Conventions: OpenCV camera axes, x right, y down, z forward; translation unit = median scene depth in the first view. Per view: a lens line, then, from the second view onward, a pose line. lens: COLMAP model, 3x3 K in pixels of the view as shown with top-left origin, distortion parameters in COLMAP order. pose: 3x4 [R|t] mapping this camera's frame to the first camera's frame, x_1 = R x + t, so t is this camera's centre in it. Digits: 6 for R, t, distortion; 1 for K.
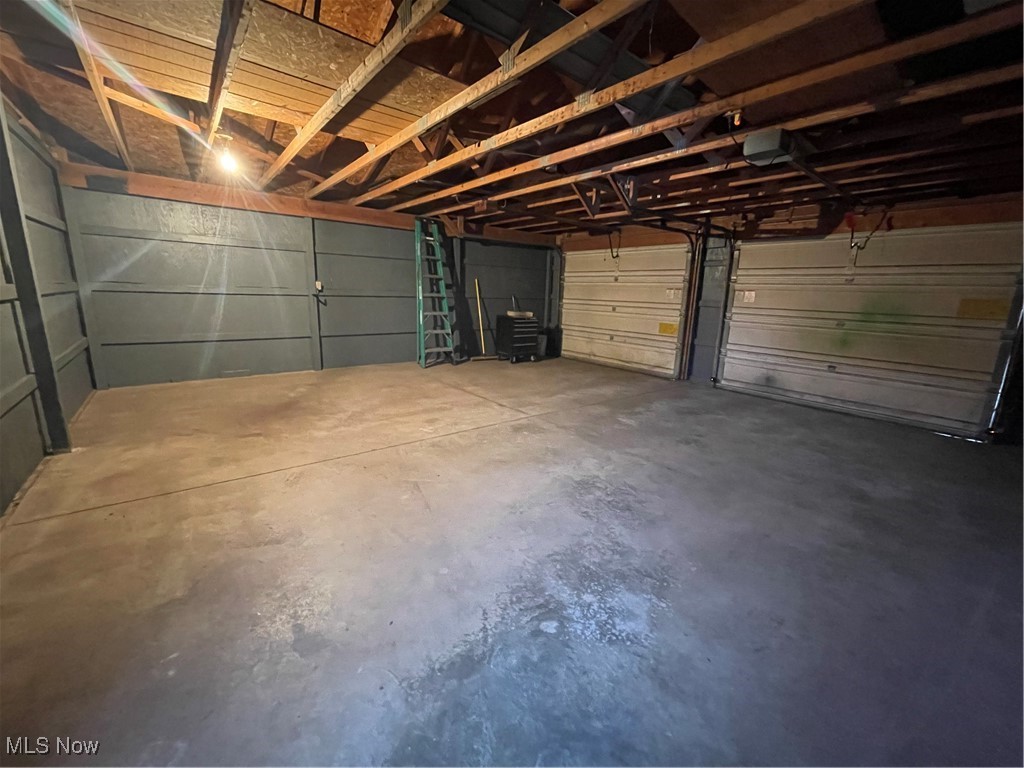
lens RADIAL K [[412.8, 0, 515.0], [0, 412.8, 381.4], [0, 0, 1]] dist [0.001781, -0.000057]
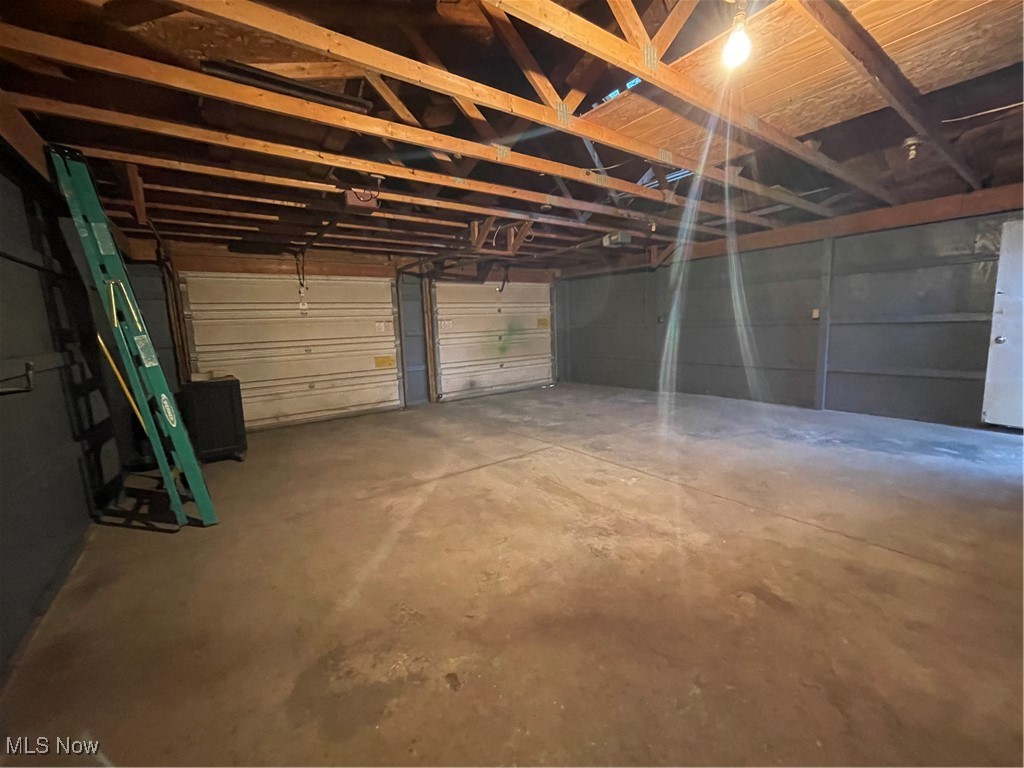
lens RADIAL K [[412.8, 0, 513.5], [0, 412.8, 380.6], [0, 0, 1]] dist [0.001781, -0.000057]
pose [[0.049178, -0.173103, 0.983675, -0.878767], [0.251487, 0.955282, 0.155534, -0.237951], [-0.966611, 0.239732, 0.090512, 0.932870]]
